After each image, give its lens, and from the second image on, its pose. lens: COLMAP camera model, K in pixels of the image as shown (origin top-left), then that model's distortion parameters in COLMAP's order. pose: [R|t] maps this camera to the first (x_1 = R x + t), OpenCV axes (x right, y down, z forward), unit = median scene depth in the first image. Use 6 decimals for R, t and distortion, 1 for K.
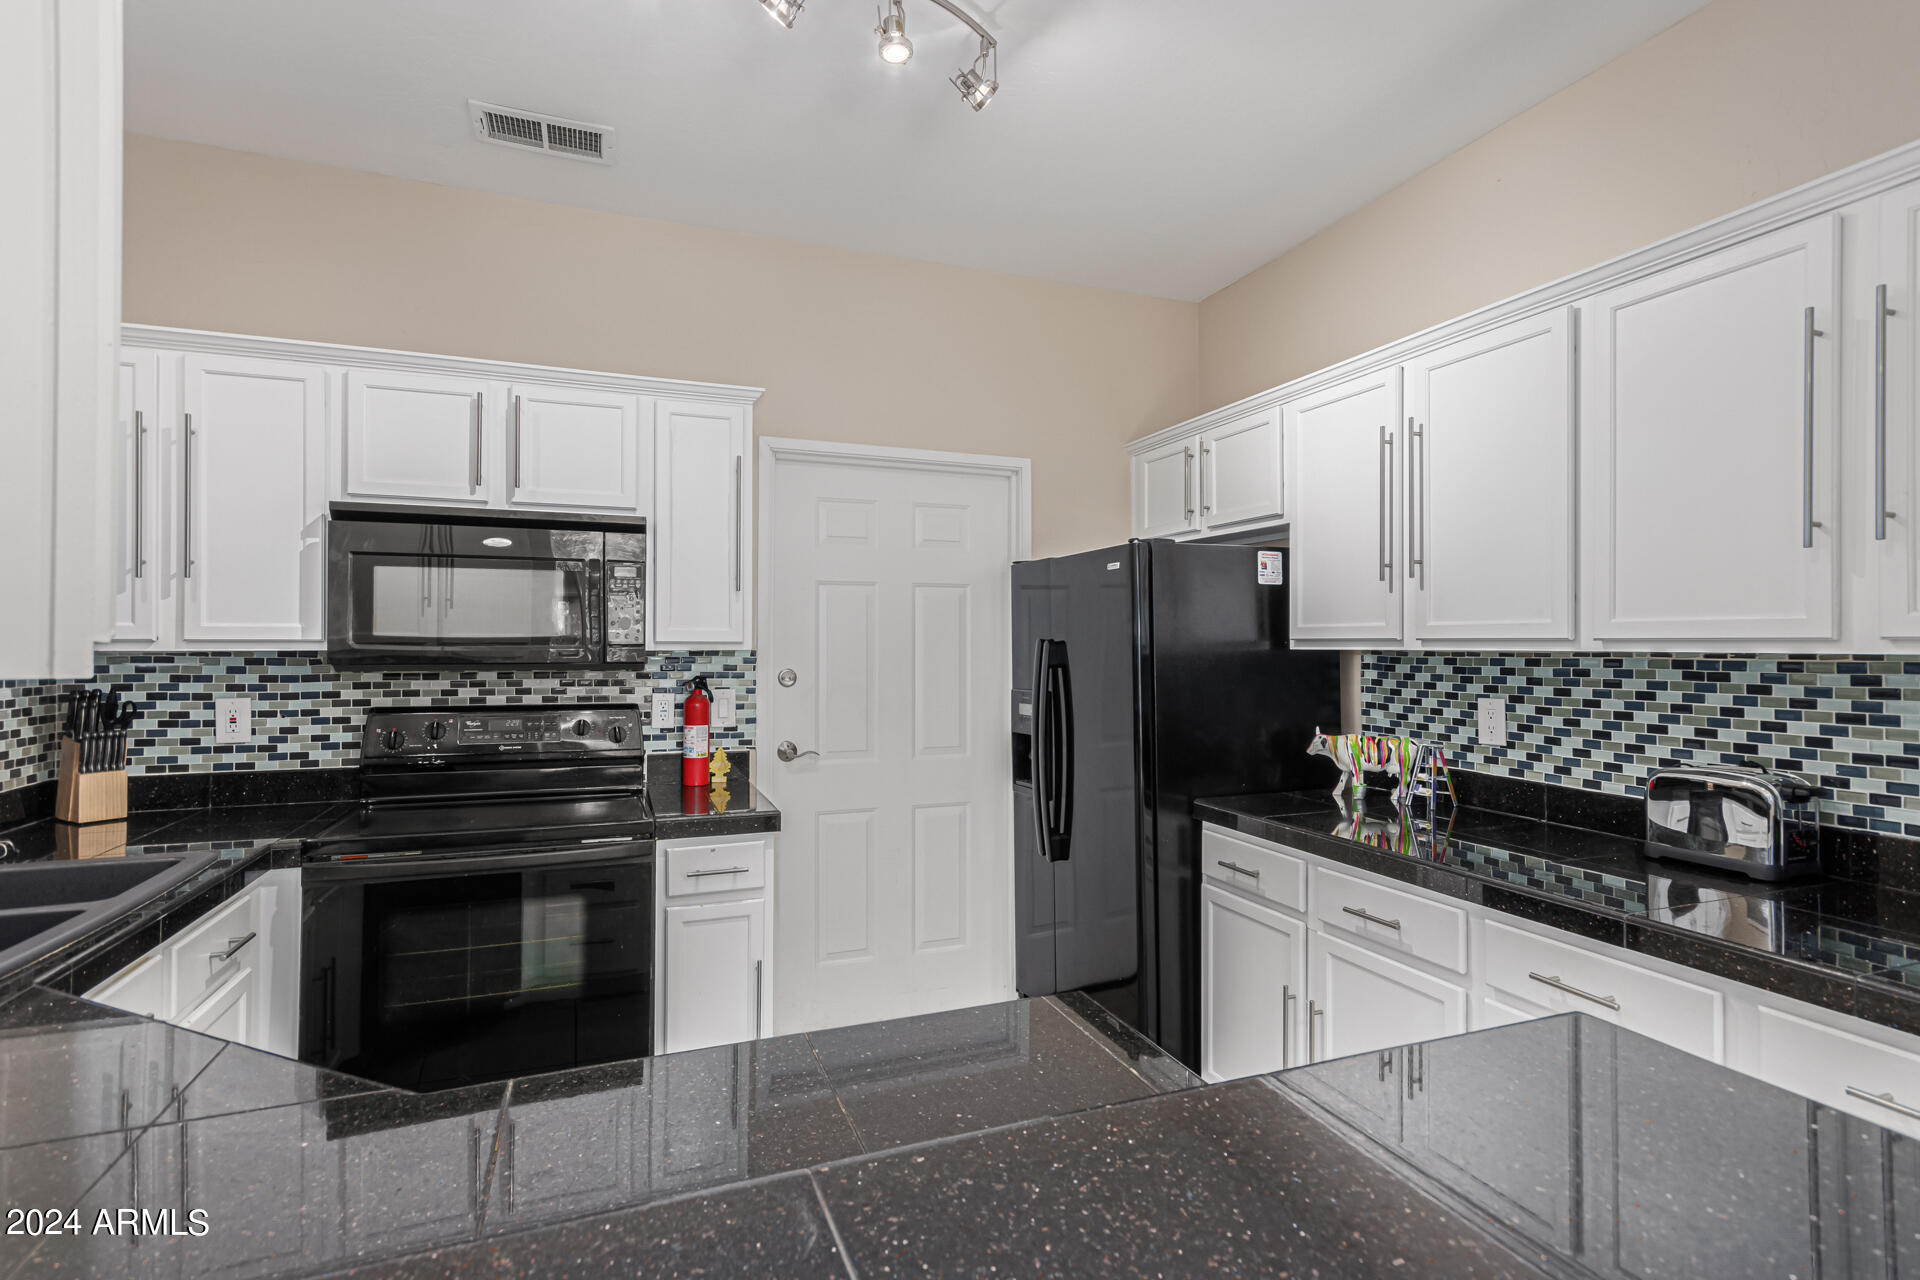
lens RADIAL K [[936.9, 0, 967.6], [0, 936.9, 640.6], [0, 0, 1]] dist [0.009625, 0.001288]
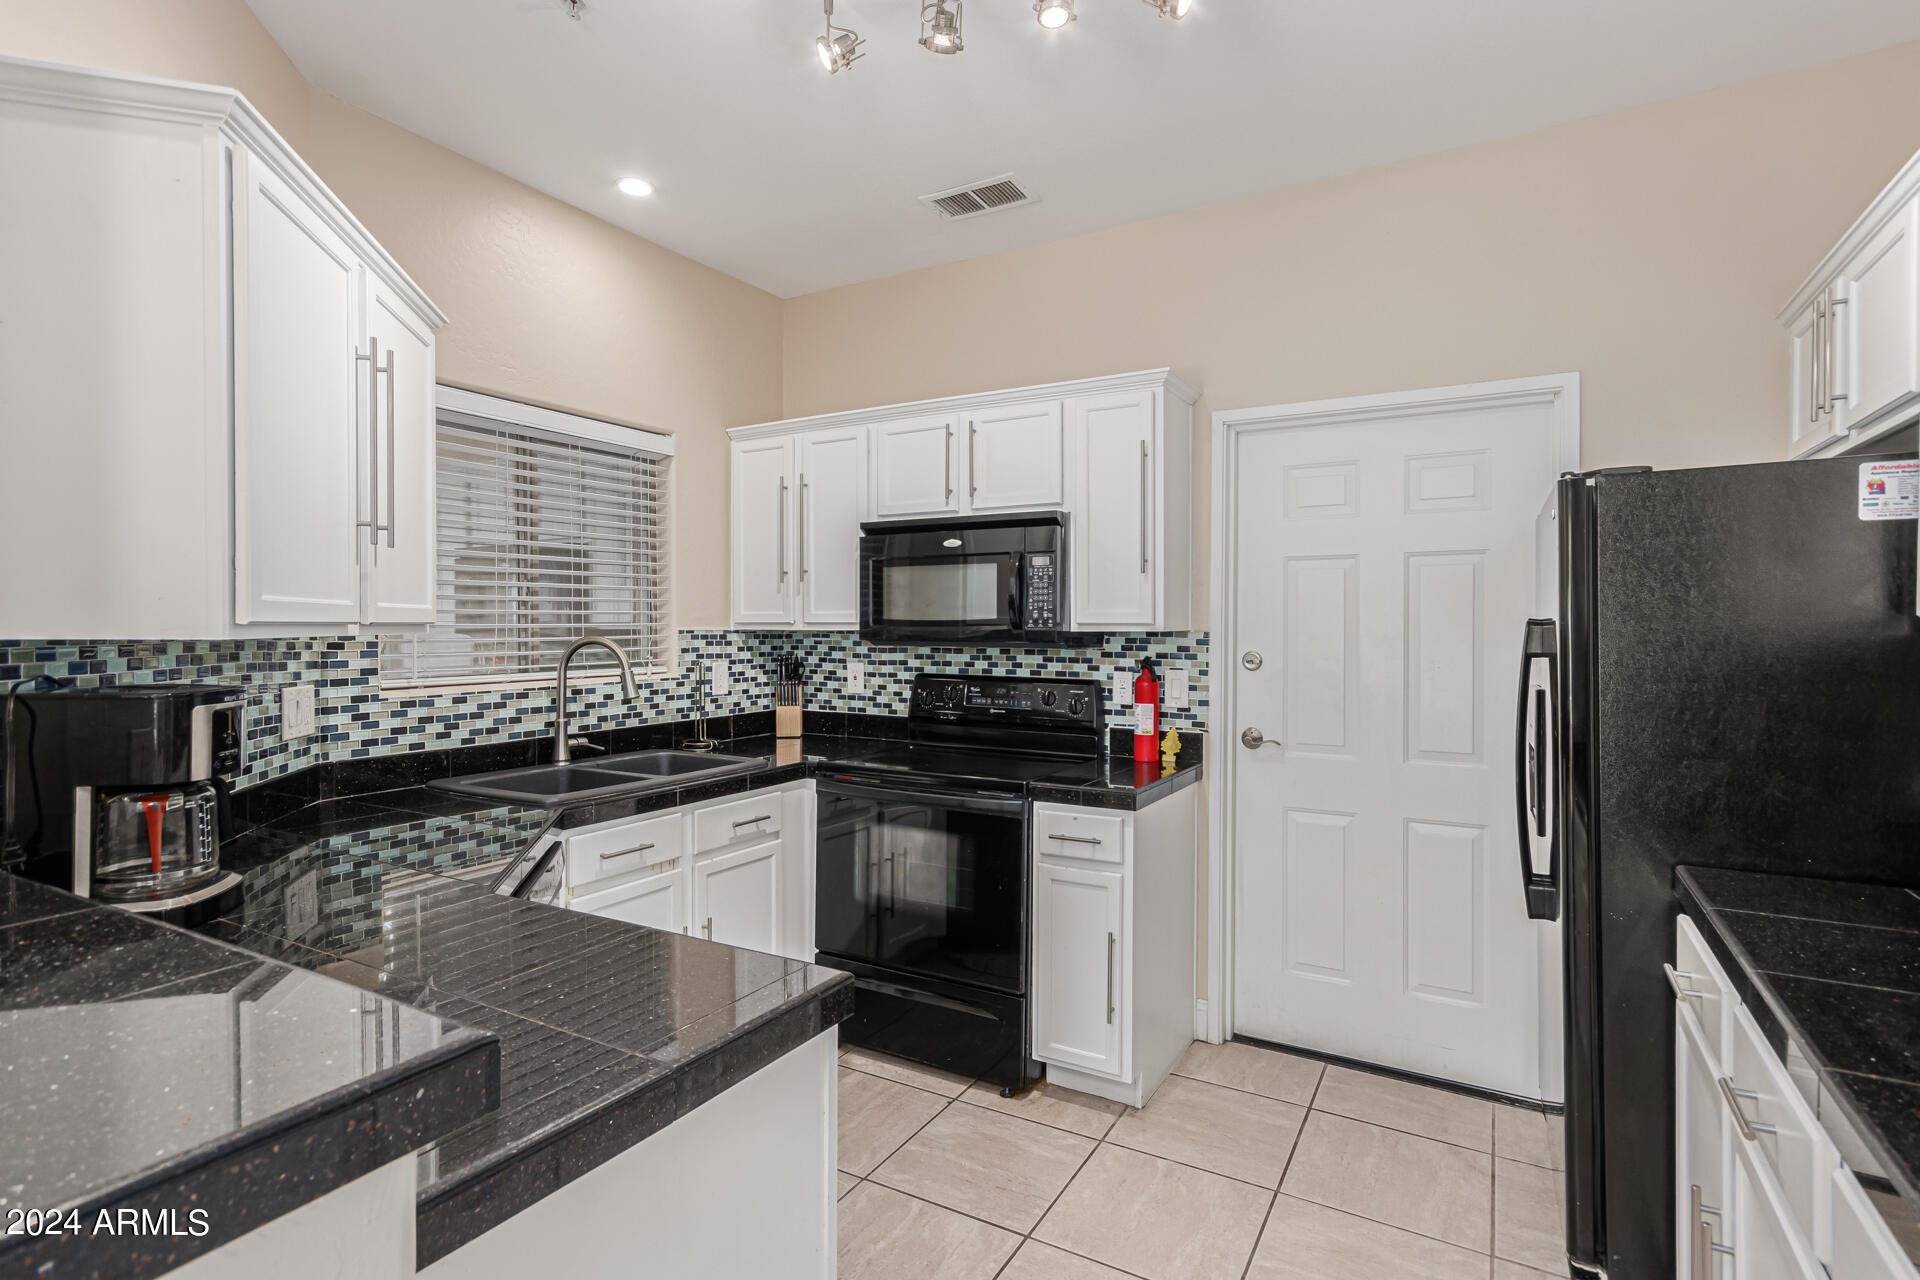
lens RADIAL K [[936.9, 0, 967.6], [0, 936.9, 640.6], [0, 0, 1]] dist [0.009625, 0.001288]
pose [[0.631448, 0.011184, -0.775337, 0.437186], [0.001897, 0.999871, 0.015969, 0.004021], [0.775416, -0.011555, 0.631346, 0.214565]]
